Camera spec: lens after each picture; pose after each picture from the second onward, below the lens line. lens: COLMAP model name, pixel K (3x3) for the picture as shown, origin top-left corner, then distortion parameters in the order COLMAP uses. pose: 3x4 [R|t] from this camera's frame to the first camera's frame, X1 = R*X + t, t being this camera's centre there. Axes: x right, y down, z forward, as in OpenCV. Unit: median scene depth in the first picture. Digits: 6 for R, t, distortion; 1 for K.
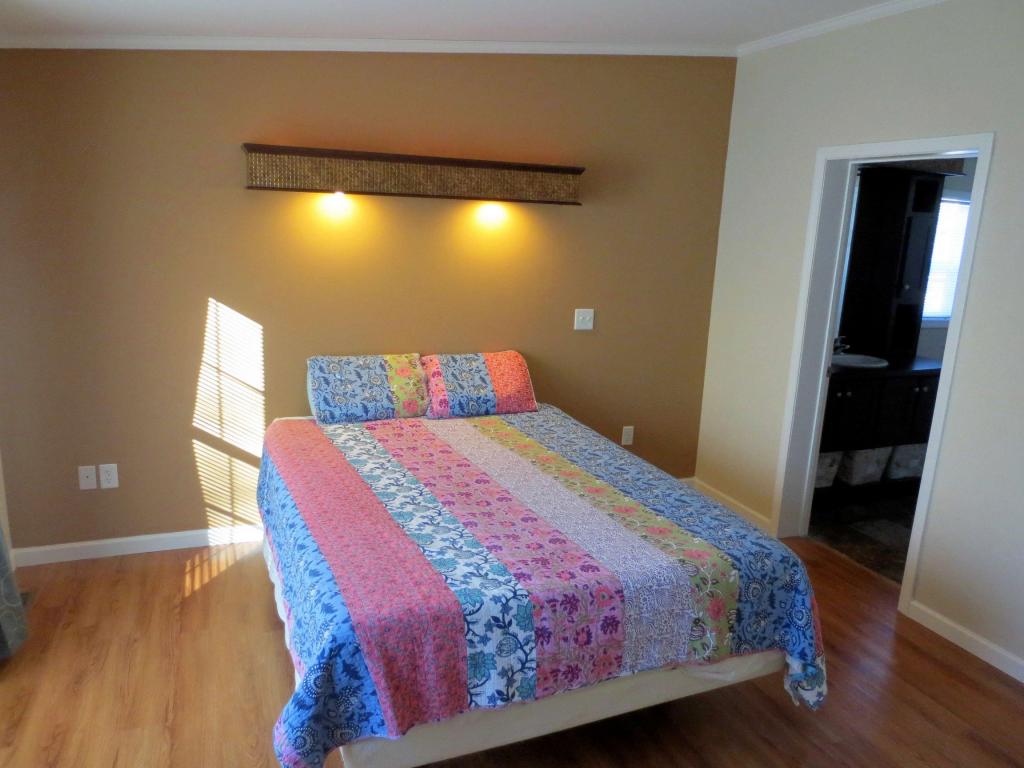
lens RADIAL K [[734.1, 0, 515.2], [0, 734.1, 385.2], [0, 0, 1]] dist [-0.030089, 0.003850]
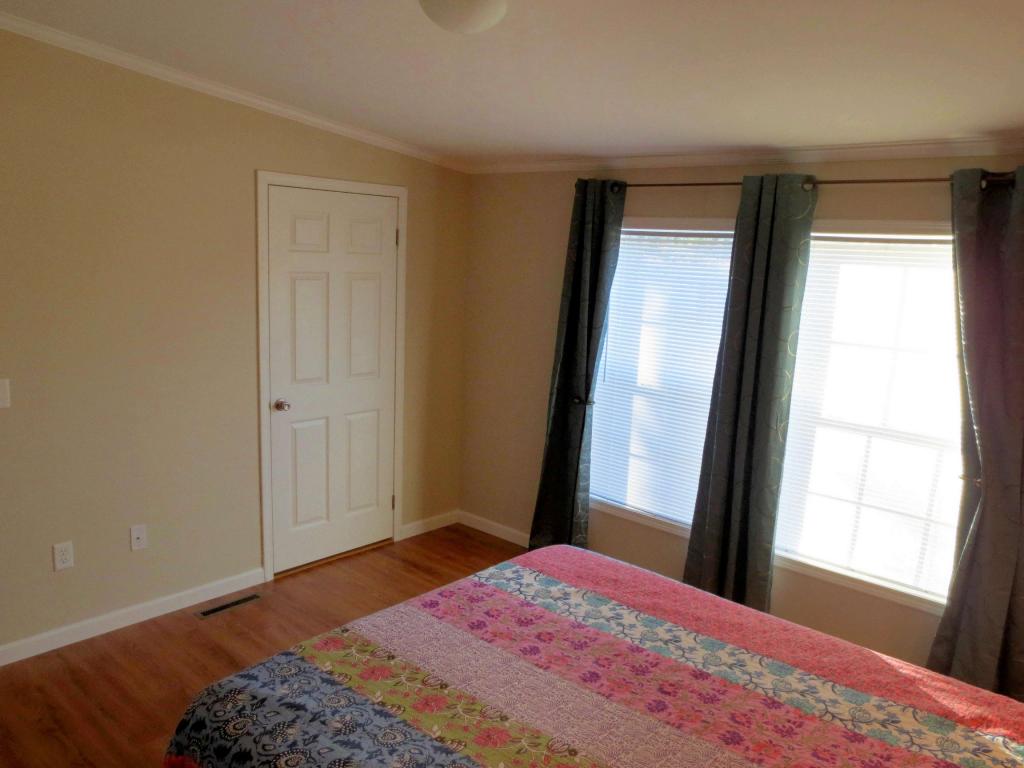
lens RADIAL K [[745.2, 0, 516.7], [0, 745.2, 386.7], [0, 0, 1]] dist [-0.040862, 0.001961]
pose [[-0.894642, -0.006916, -0.446730, 0.442281], [-0.176438, 0.924080, 0.339037, -0.404644], [0.410469, 0.382138, -0.827941, 1.694326]]
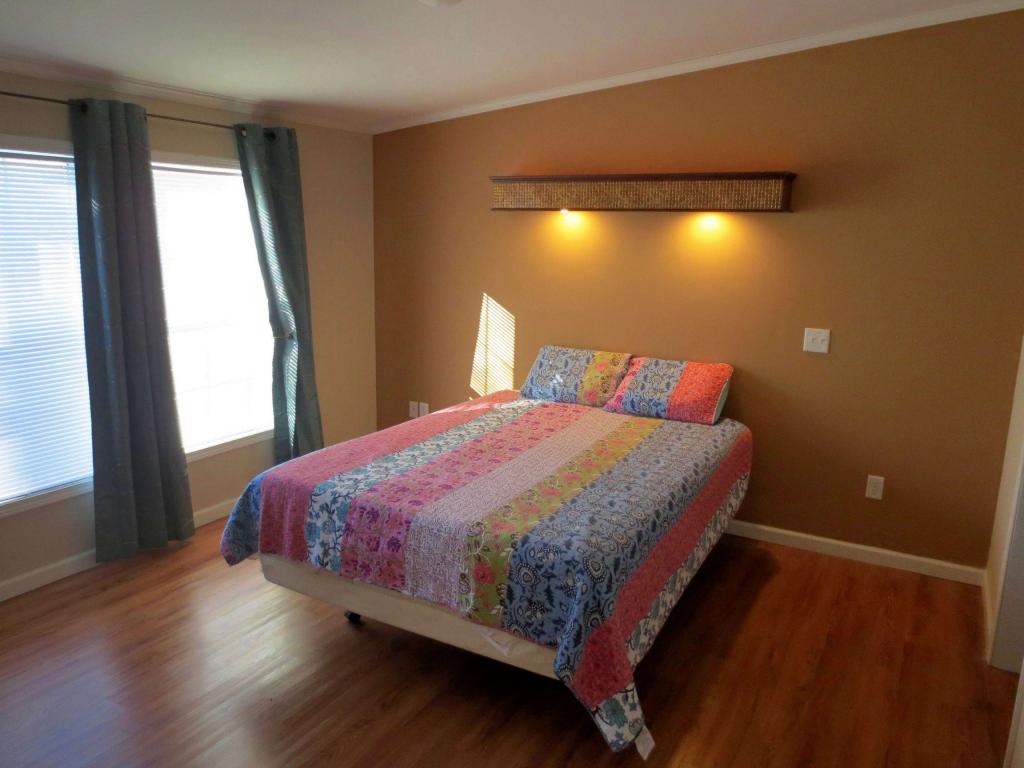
lens RADIAL K [[745.2, 0, 516.7], [0, 745.2, 386.7], [0, 0, 1]] dist [-0.040862, 0.001961]
pose [[0.617115, 0.134138, -0.775355, 1.057563], [-0.166570, 0.985302, 0.037883, -0.015084], [0.769040, 0.105772, 0.630388, 0.299592]]
